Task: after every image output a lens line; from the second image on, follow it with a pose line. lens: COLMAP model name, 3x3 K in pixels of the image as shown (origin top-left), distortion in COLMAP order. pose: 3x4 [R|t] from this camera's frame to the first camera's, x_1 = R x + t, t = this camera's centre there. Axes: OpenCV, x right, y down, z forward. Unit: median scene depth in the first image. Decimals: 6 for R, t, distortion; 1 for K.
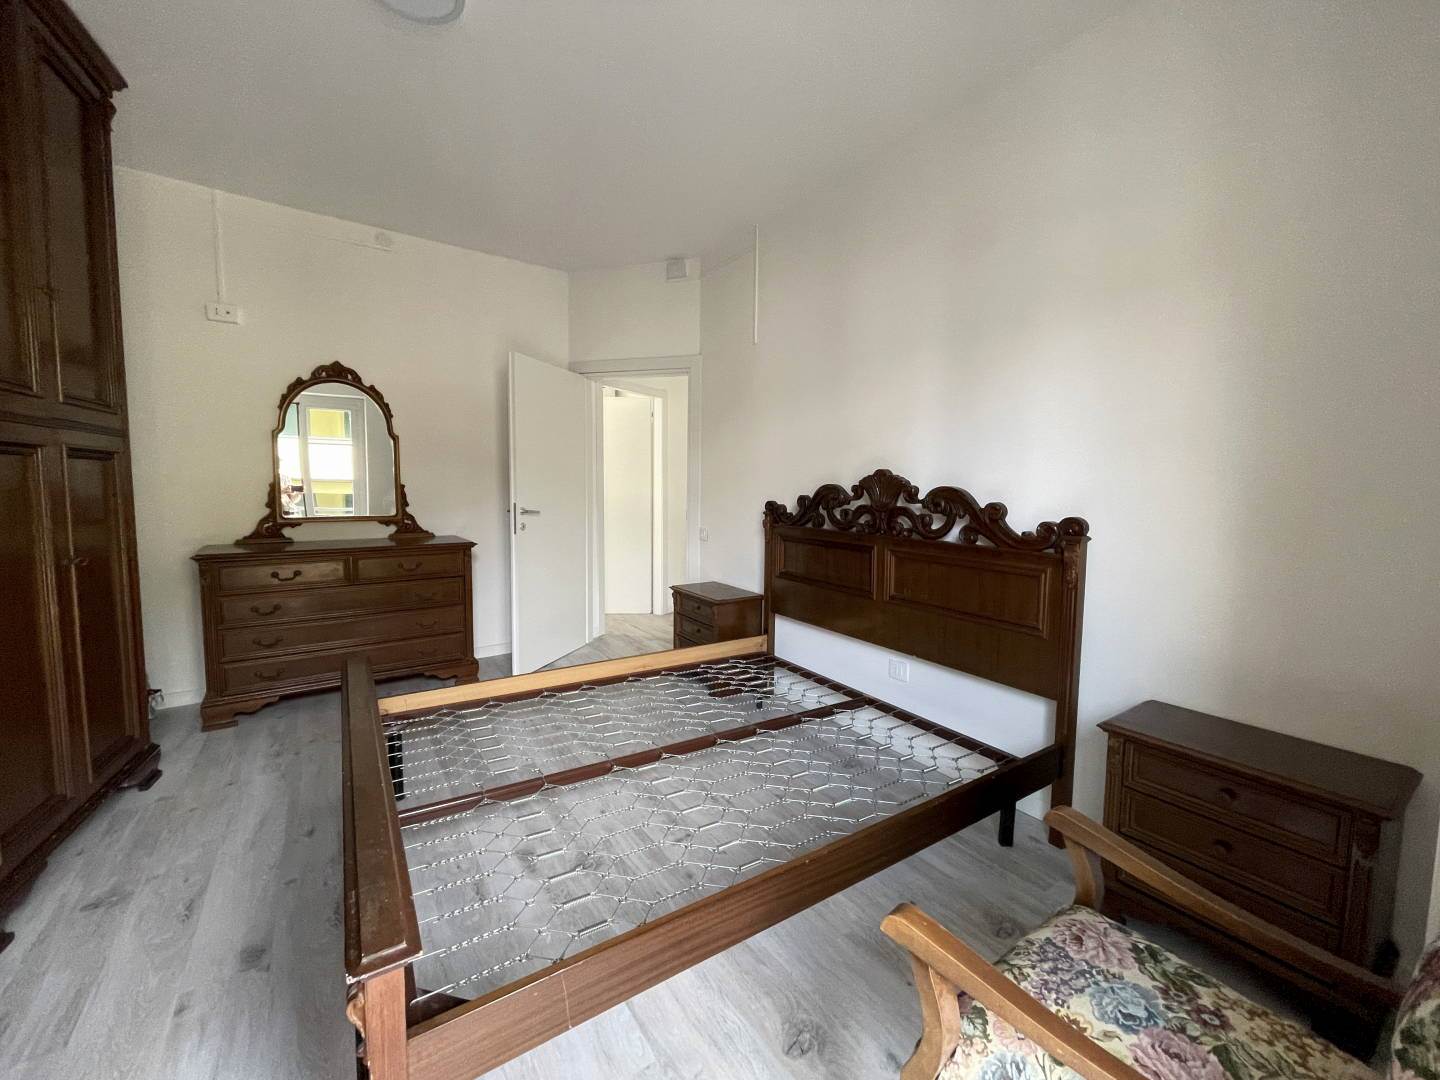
lens RADIAL K [[586.3, 0, 718.7], [0, 586.3, 533.3], [0, 0, 1]] dist [-0.002468, -0.000191]
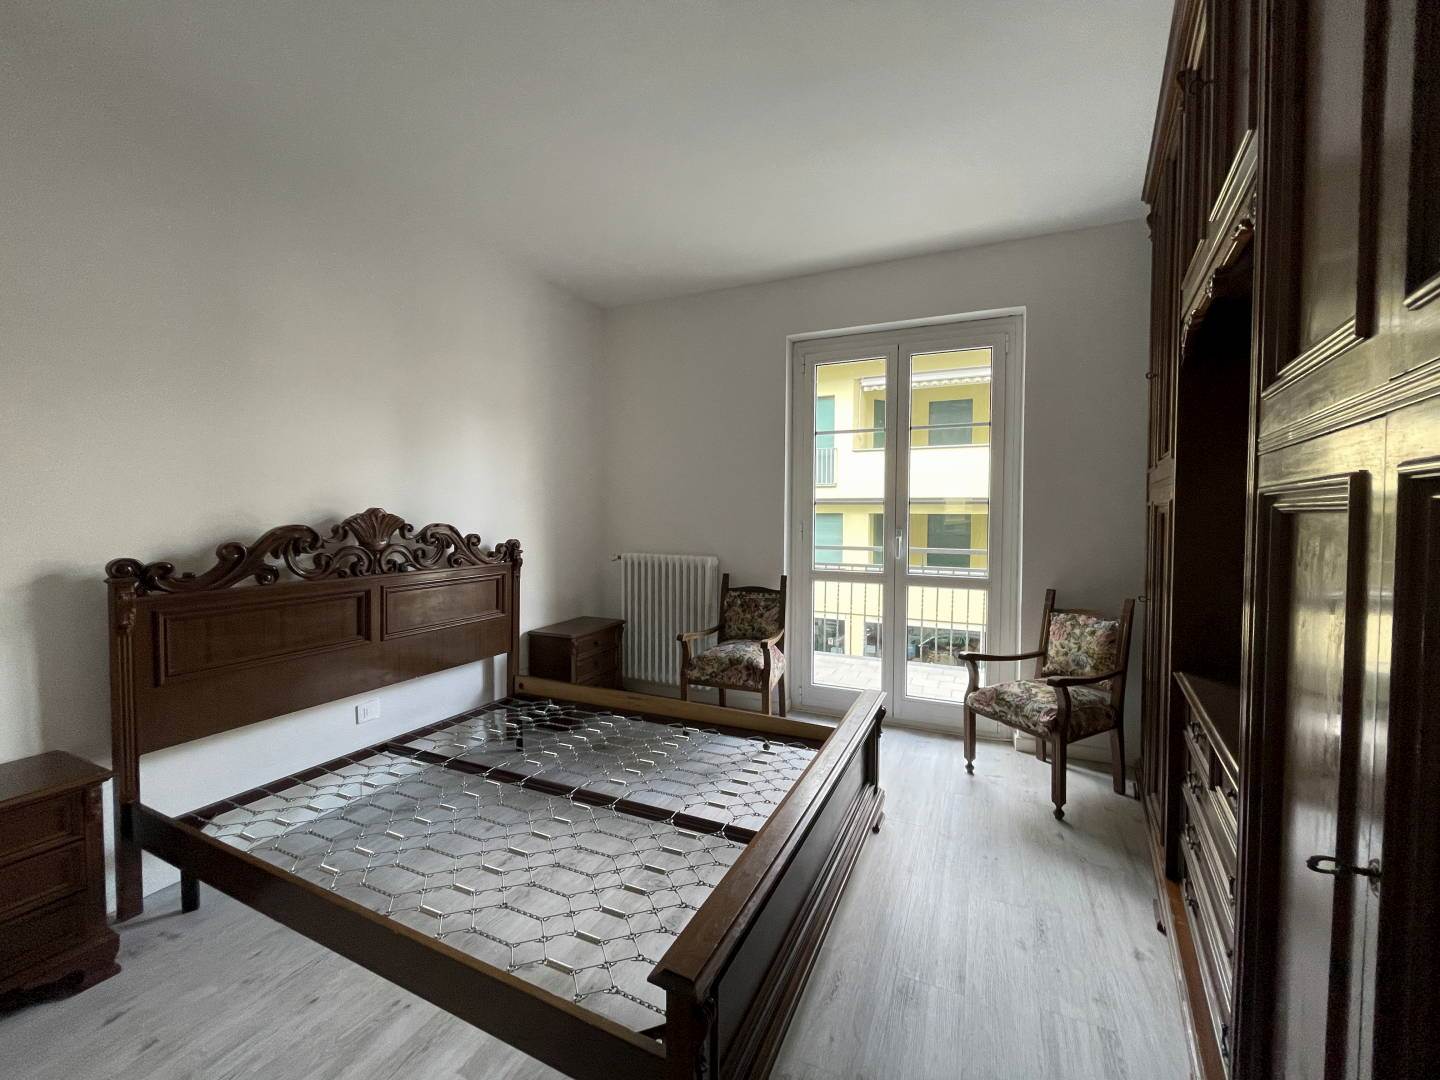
lens RADIAL K [[584.5, 0, 717.7], [0, 584.5, 530.7], [0, 0, 1]] dist [-0.002521, -0.000179]
pose [[-0.521301, -0.038232, 0.852516, -0.891311], [0.063108, 0.994533, 0.083190, -0.120737], [-0.851036, 0.097168, -0.516039, 1.050778]]
